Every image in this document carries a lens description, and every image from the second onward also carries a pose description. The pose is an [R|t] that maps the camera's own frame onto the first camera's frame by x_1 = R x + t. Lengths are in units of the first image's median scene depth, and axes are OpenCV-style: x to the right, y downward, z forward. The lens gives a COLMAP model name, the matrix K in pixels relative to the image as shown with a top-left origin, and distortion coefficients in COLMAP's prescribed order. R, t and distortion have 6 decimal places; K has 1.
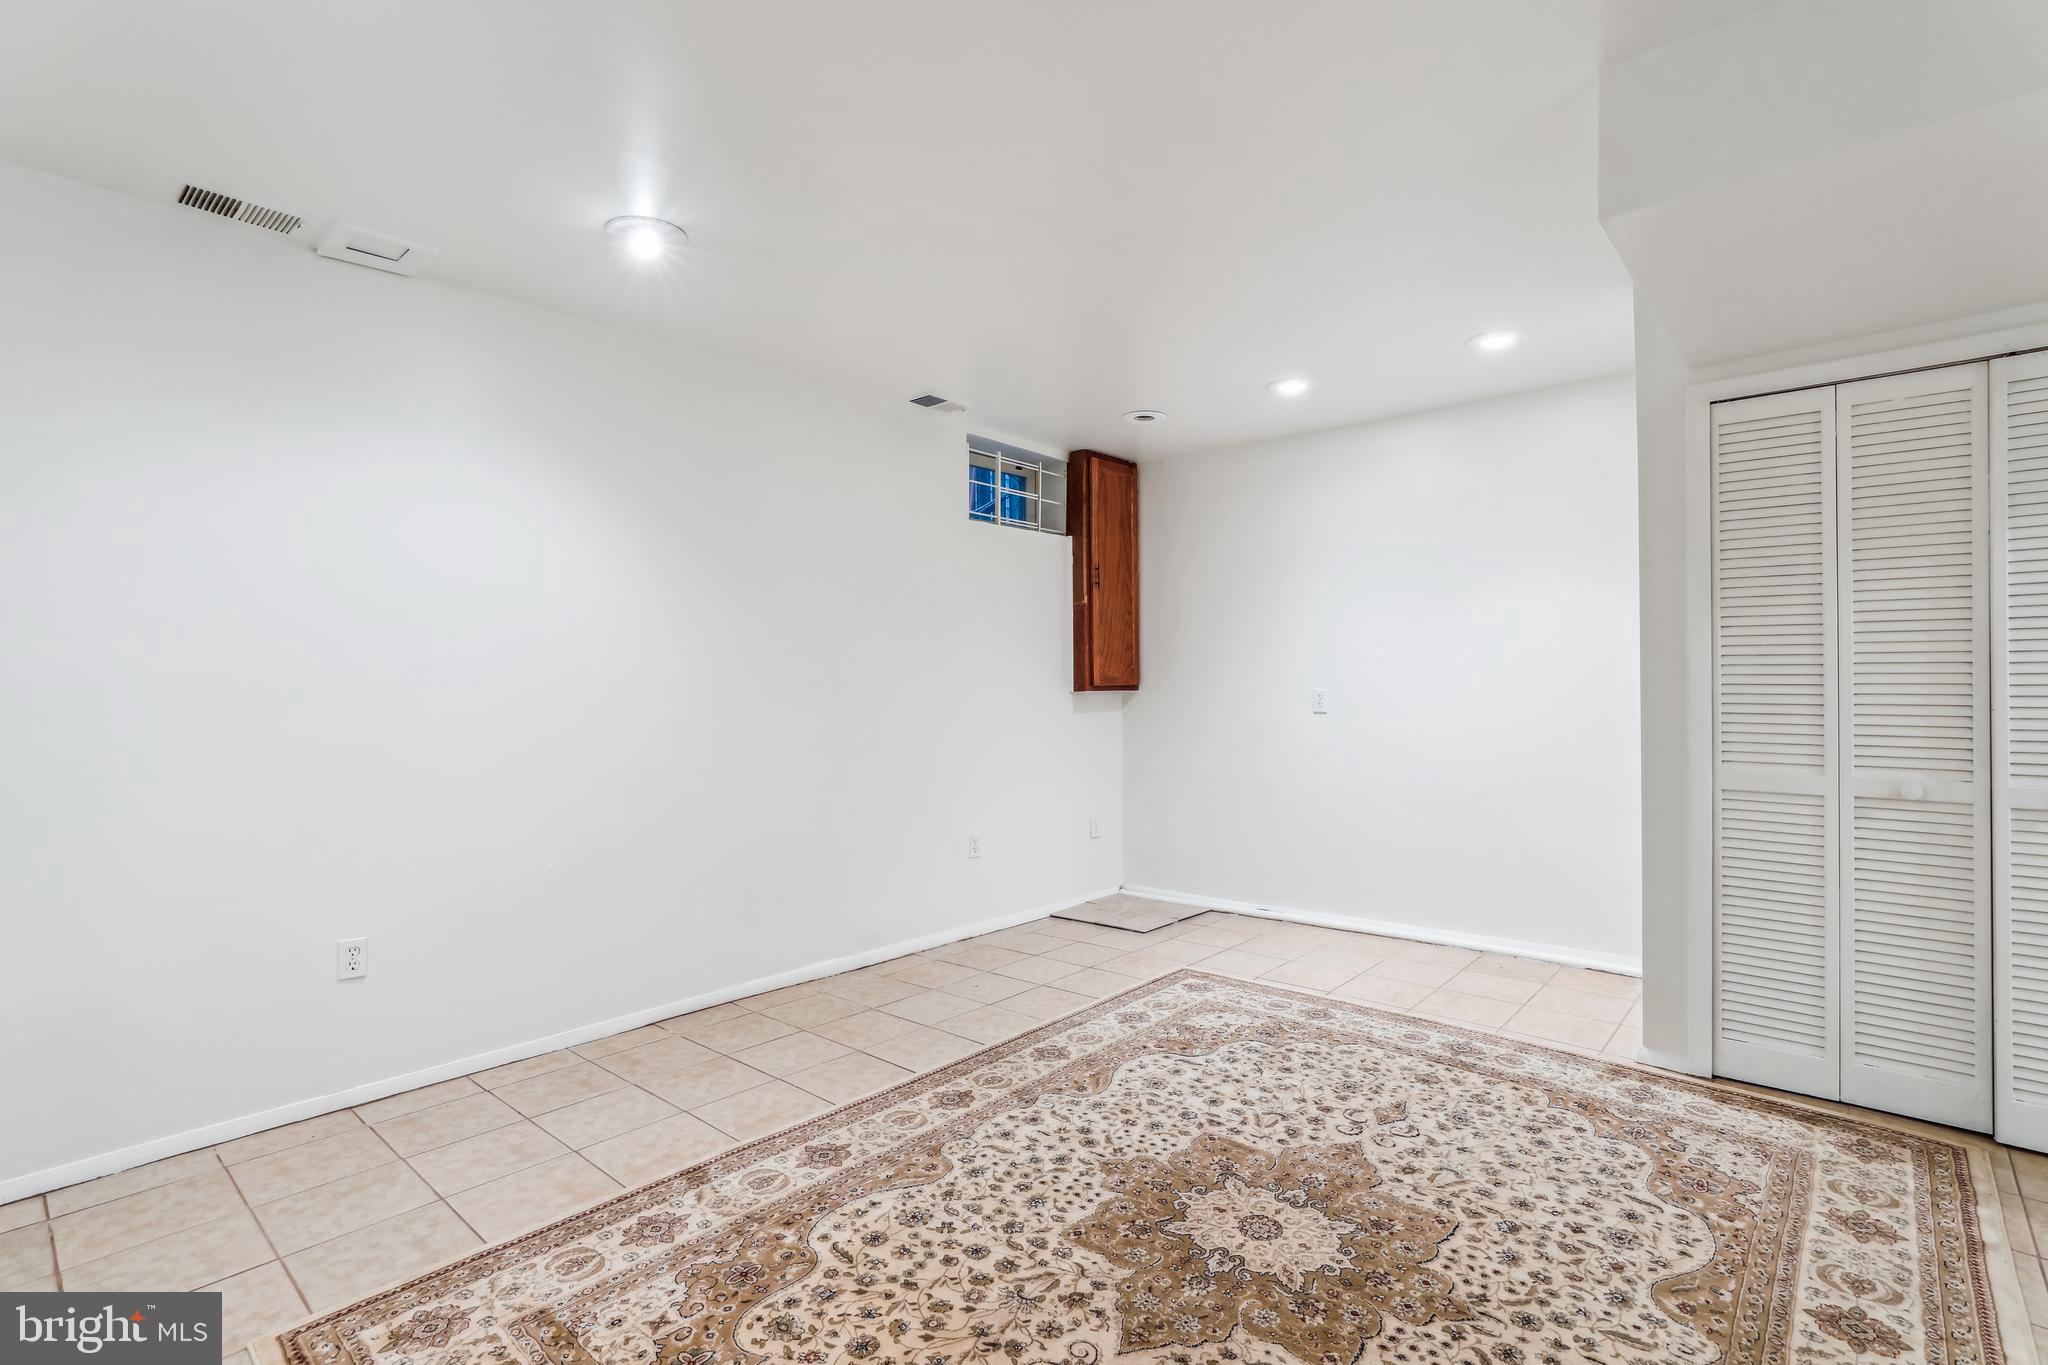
lens RADIAL K [[951.8, 0, 1042.0], [0, 951.8, 699.9], [0, 0, 1]] dist [-0.021767, 0.011426]
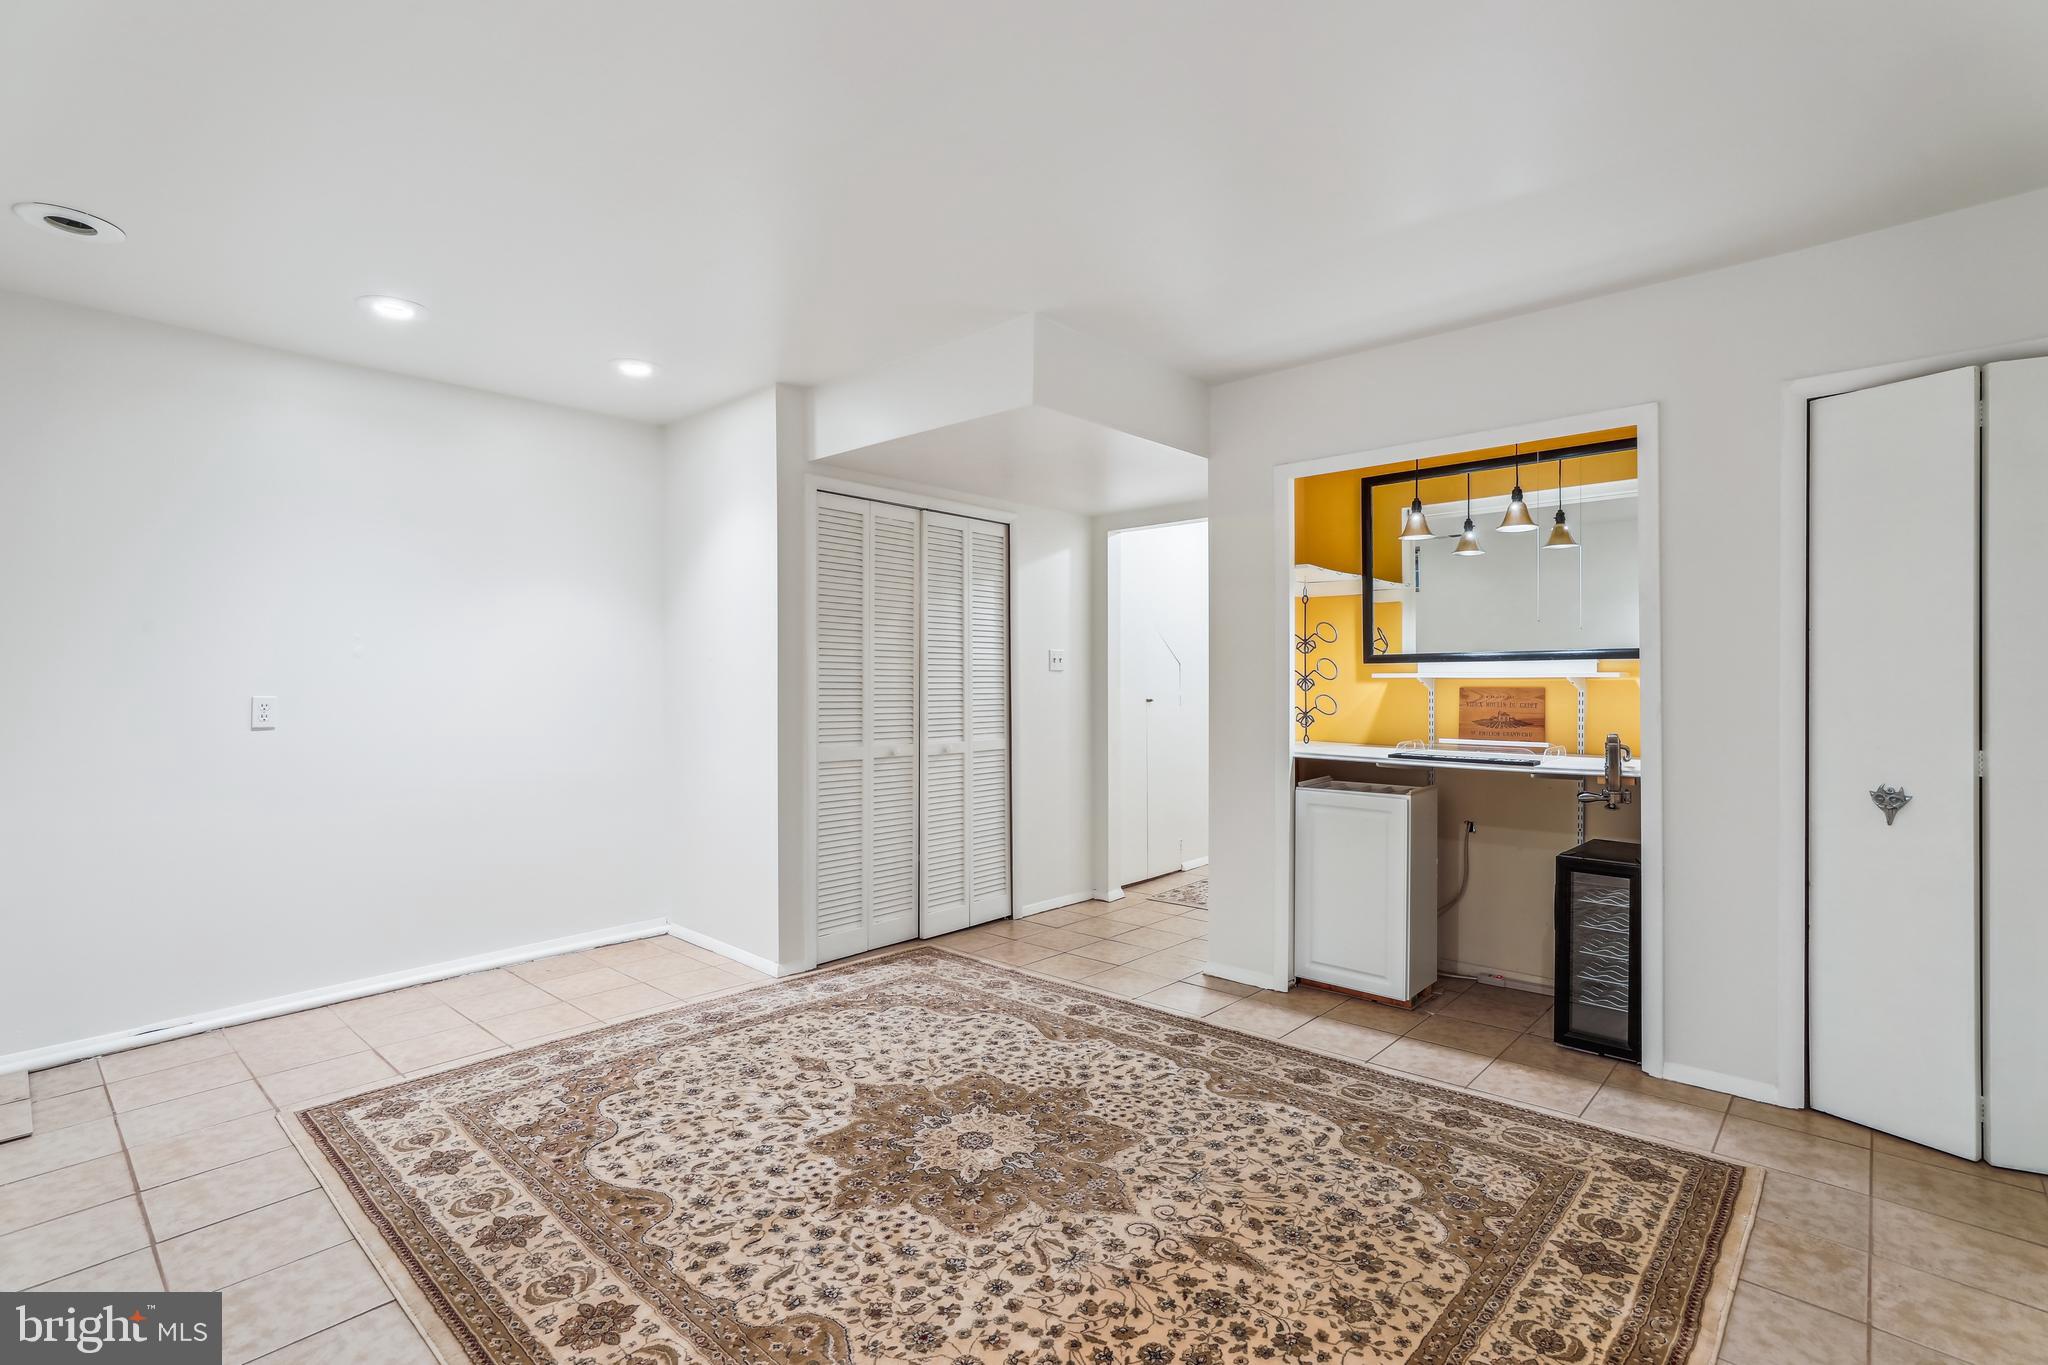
lens RADIAL K [[951.8, 0, 1019.6], [0, 951.8, 688.6], [0, 0, 1]] dist [-0.021767, 0.011426]
pose [[0.015562, 0.003707, 0.999872, -0.800350], [0.016433, 0.999857, -0.003963, -0.005928], [-0.999744, 0.016493, 0.015499, 0.756458]]
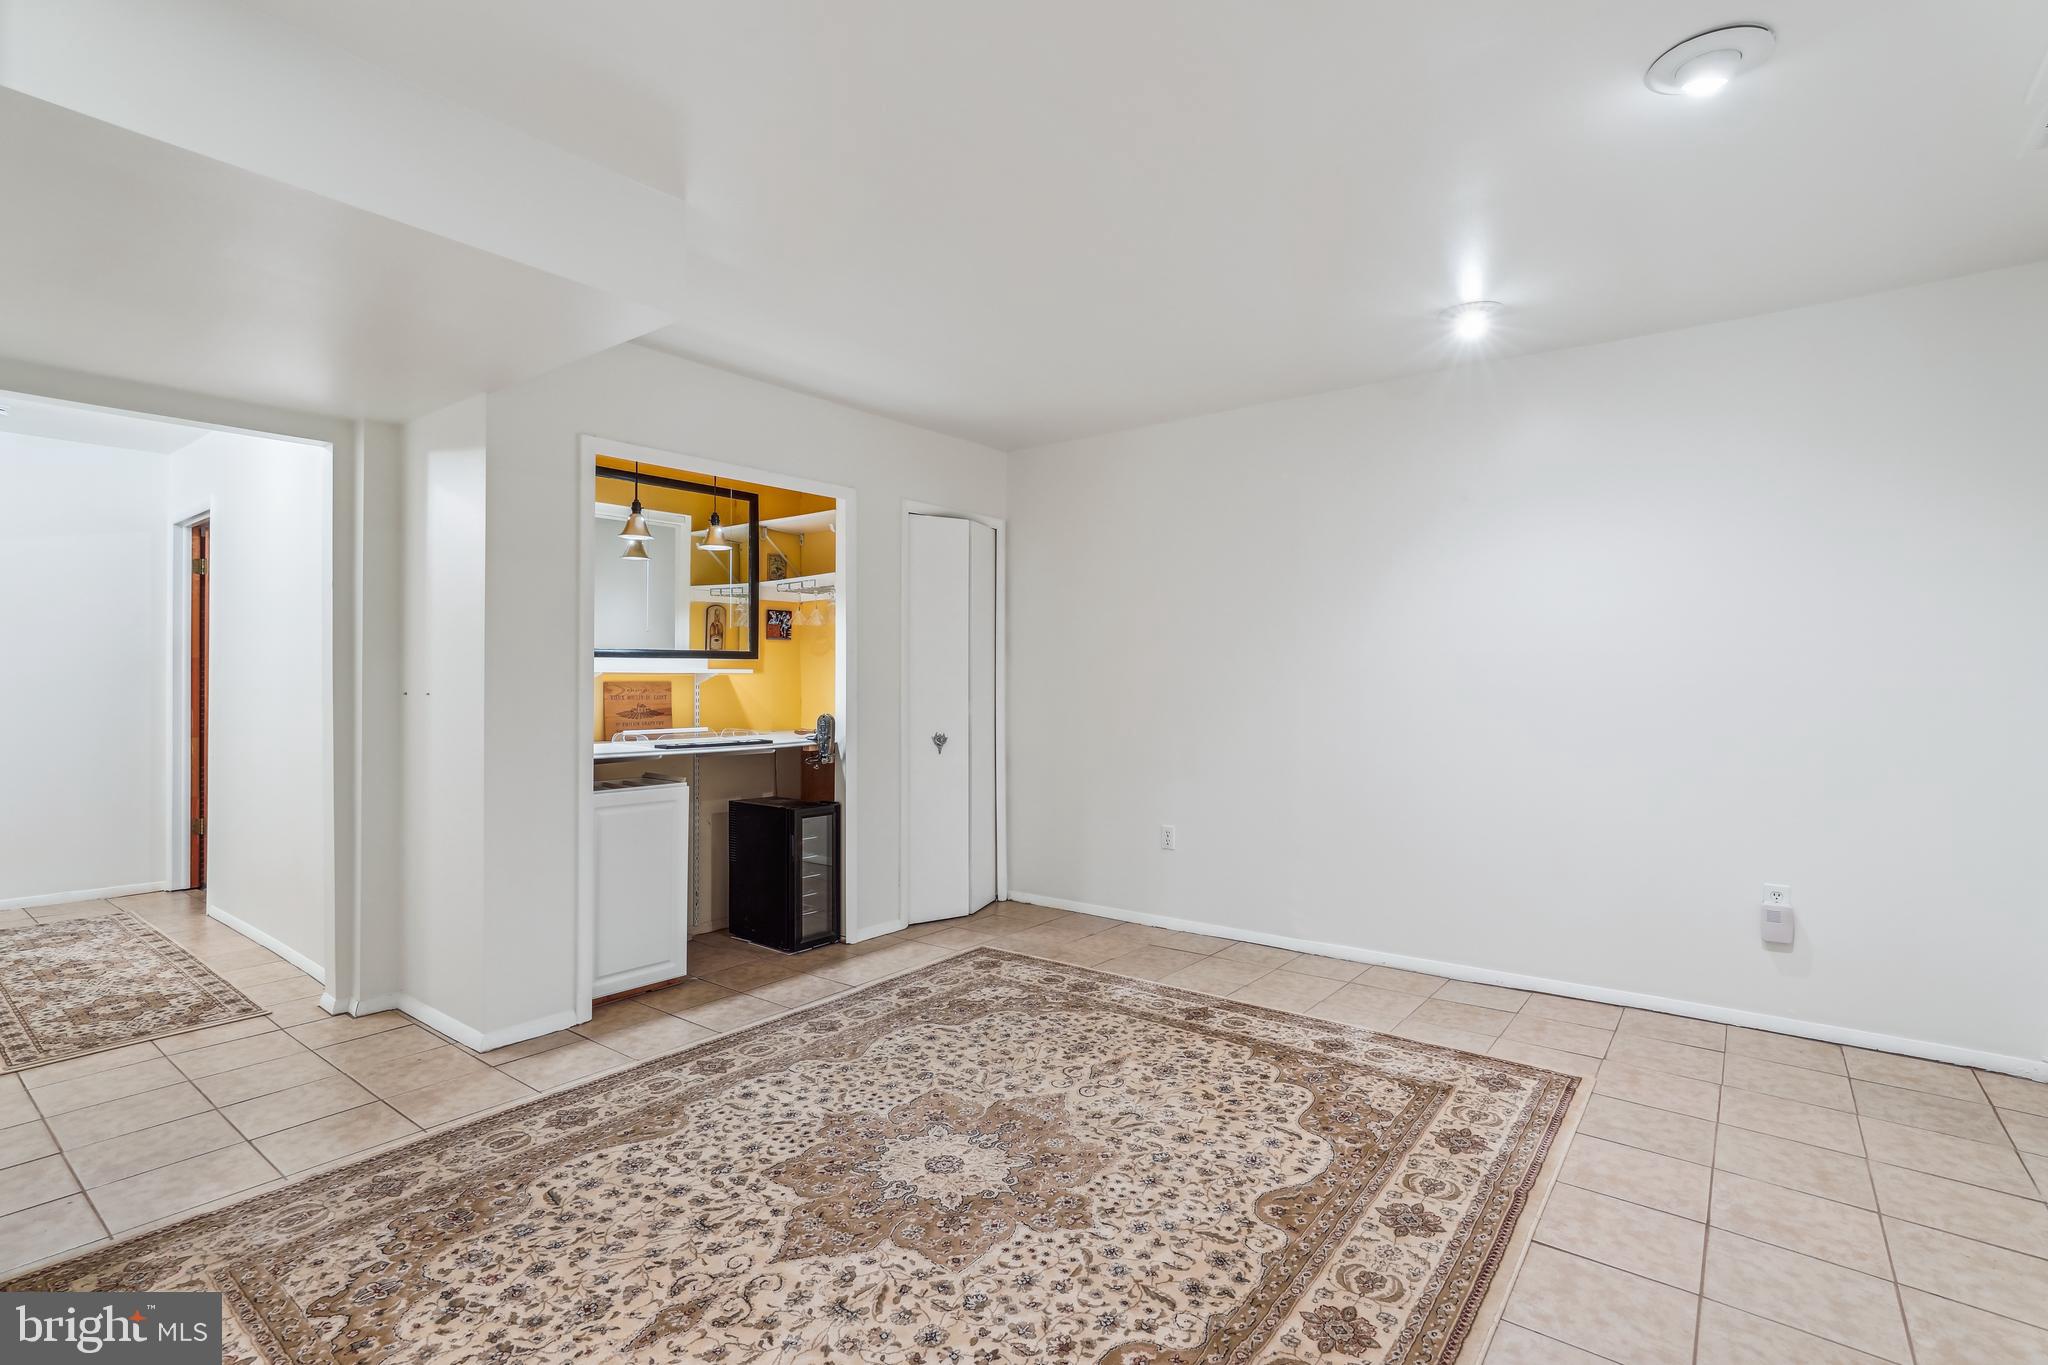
lens RADIAL K [[951.8, 0, 1039.8], [0, 951.8, 679.6], [0, 0, 1]] dist [-0.021767, 0.011426]
pose [[-0.997279, 0.007536, -0.073339, 0.161866], [0.006219, 0.999816, 0.018163, -0.031739], [0.073462, 0.017658, -0.997142, 1.752799]]
